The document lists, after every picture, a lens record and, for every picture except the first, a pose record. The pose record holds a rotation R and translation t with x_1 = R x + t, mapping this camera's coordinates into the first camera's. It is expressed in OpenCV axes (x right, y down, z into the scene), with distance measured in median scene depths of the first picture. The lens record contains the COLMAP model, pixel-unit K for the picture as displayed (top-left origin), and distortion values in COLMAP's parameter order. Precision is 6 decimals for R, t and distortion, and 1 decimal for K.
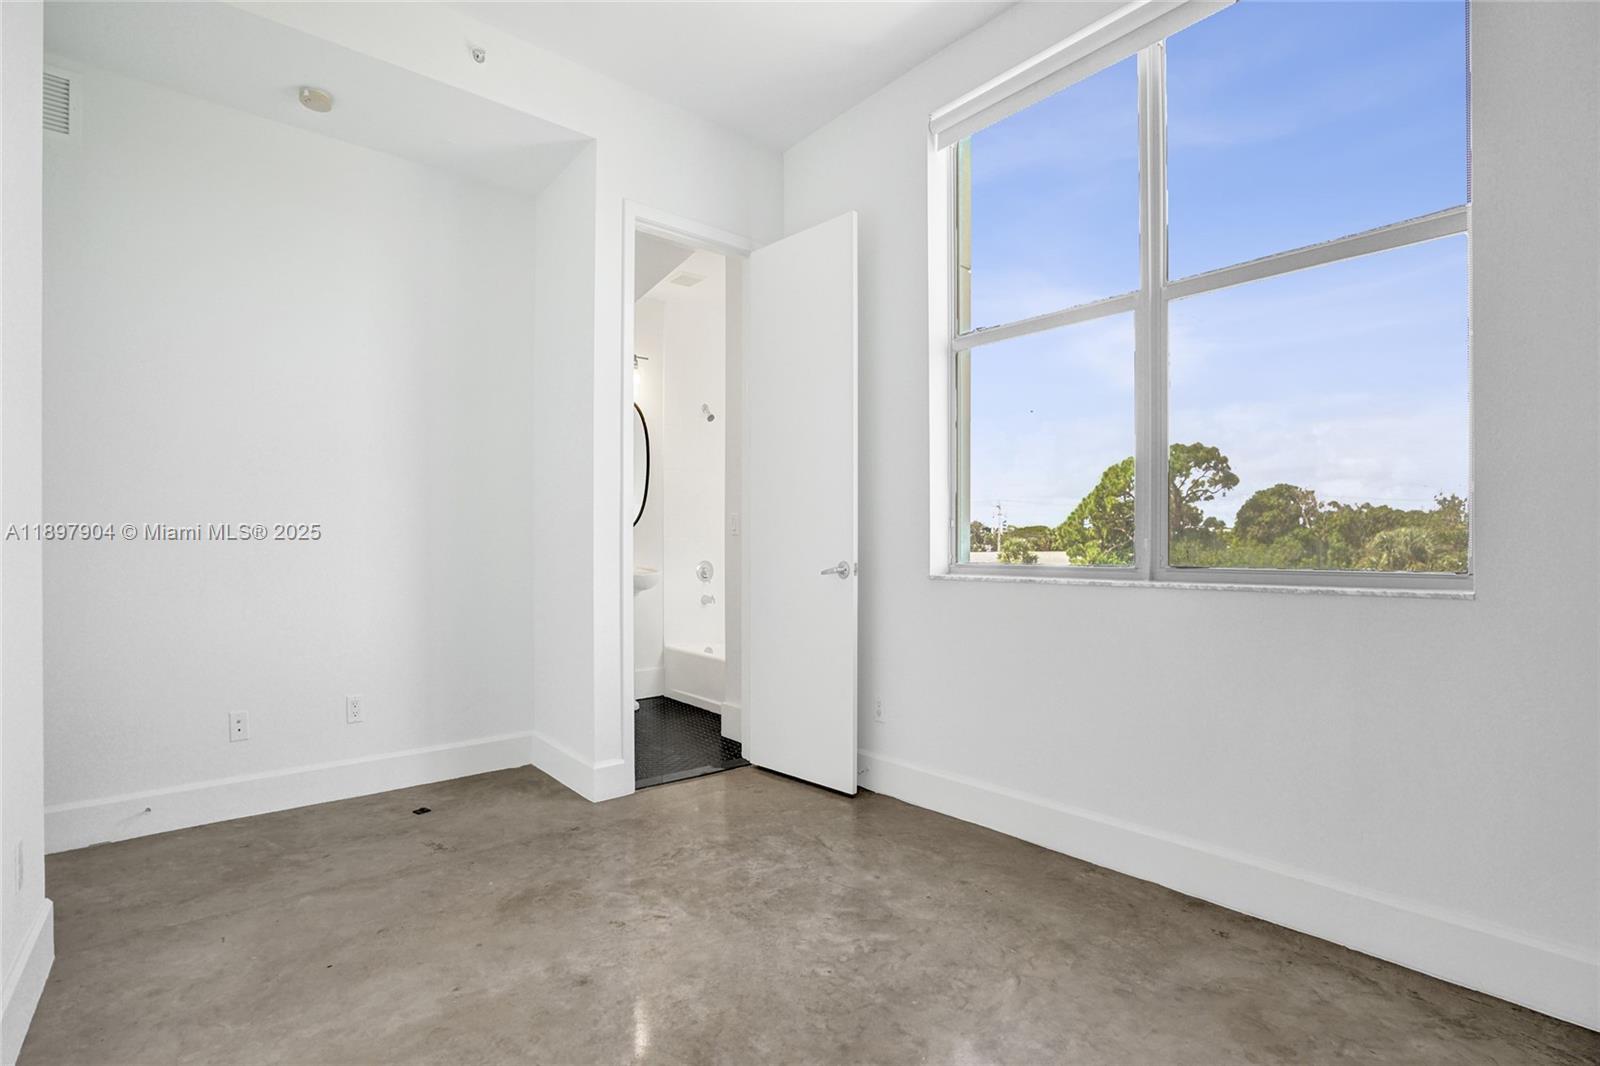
lens RADIAL K [[727.5, 0, 790.2], [0, 727.5, 541.2], [0, 0, 1]] dist [-0.001958, -0.000075]
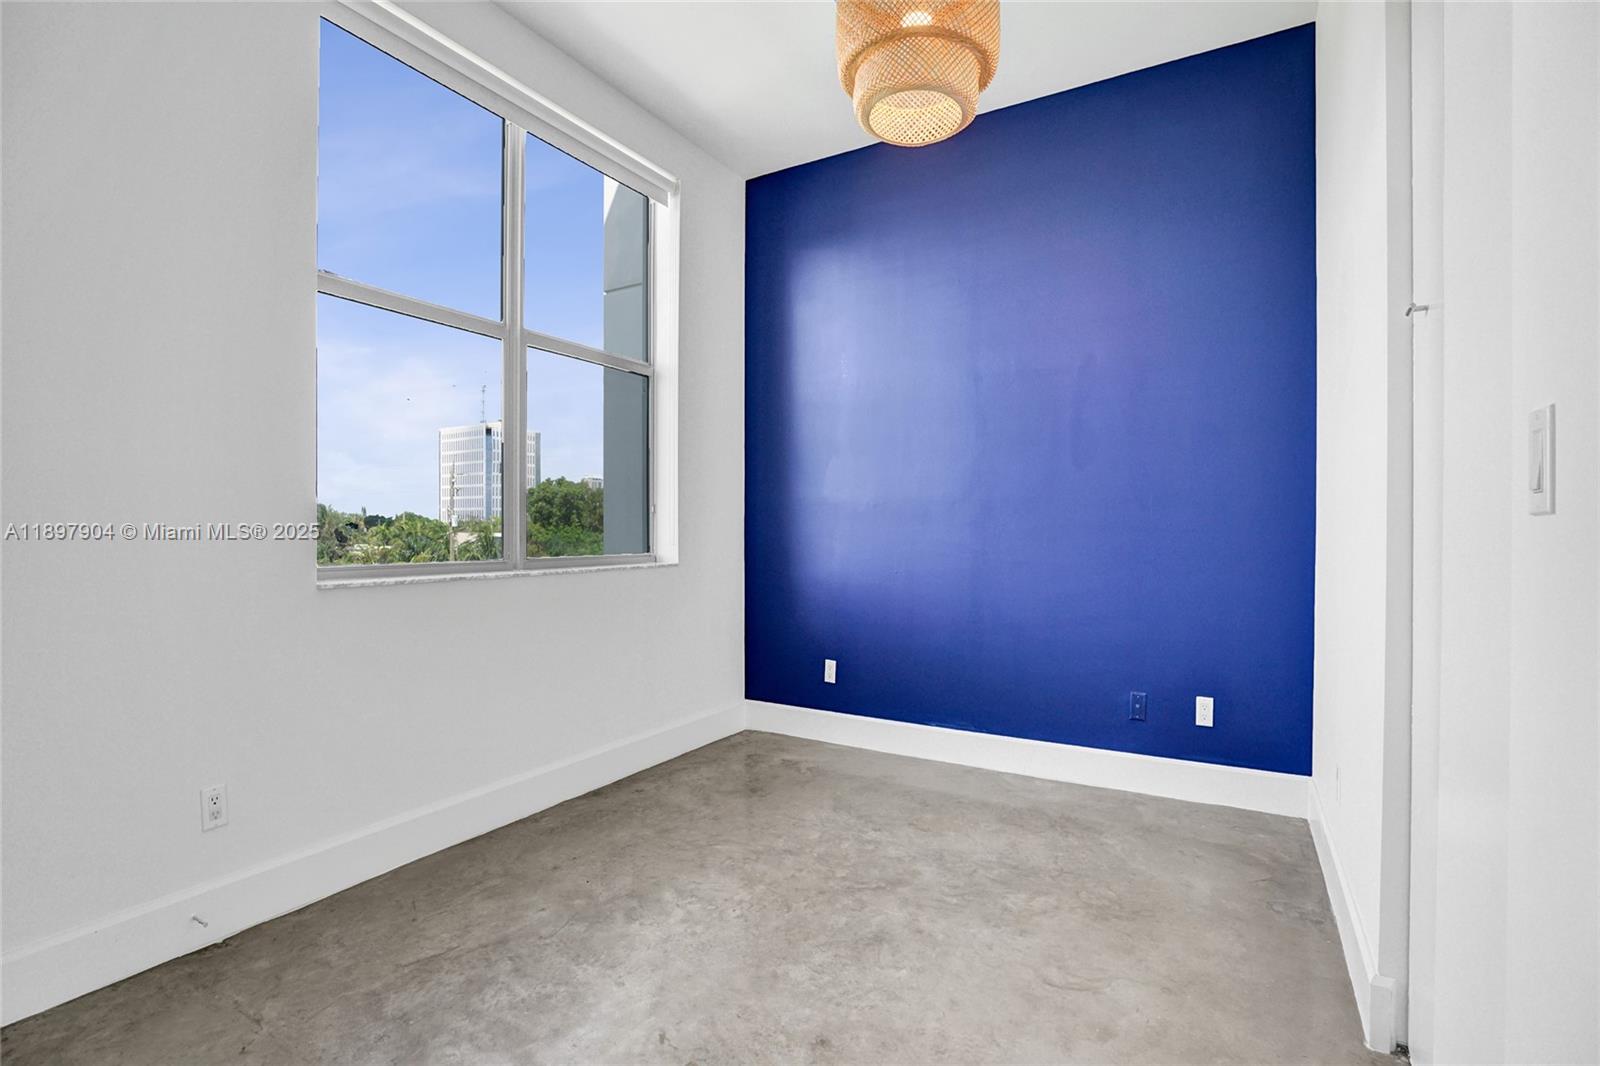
lens RADIAL K [[727.5, 0, 790.2], [0, 727.5, 541.2], [0, 0, 1]] dist [-0.001958, -0.000075]
pose [[-0.324057, -0.002172, 0.946035, -0.930174], [-0.020781, 0.999772, -0.004823, -0.001627], [-0.945809, -0.021222, -0.324029, 1.118429]]
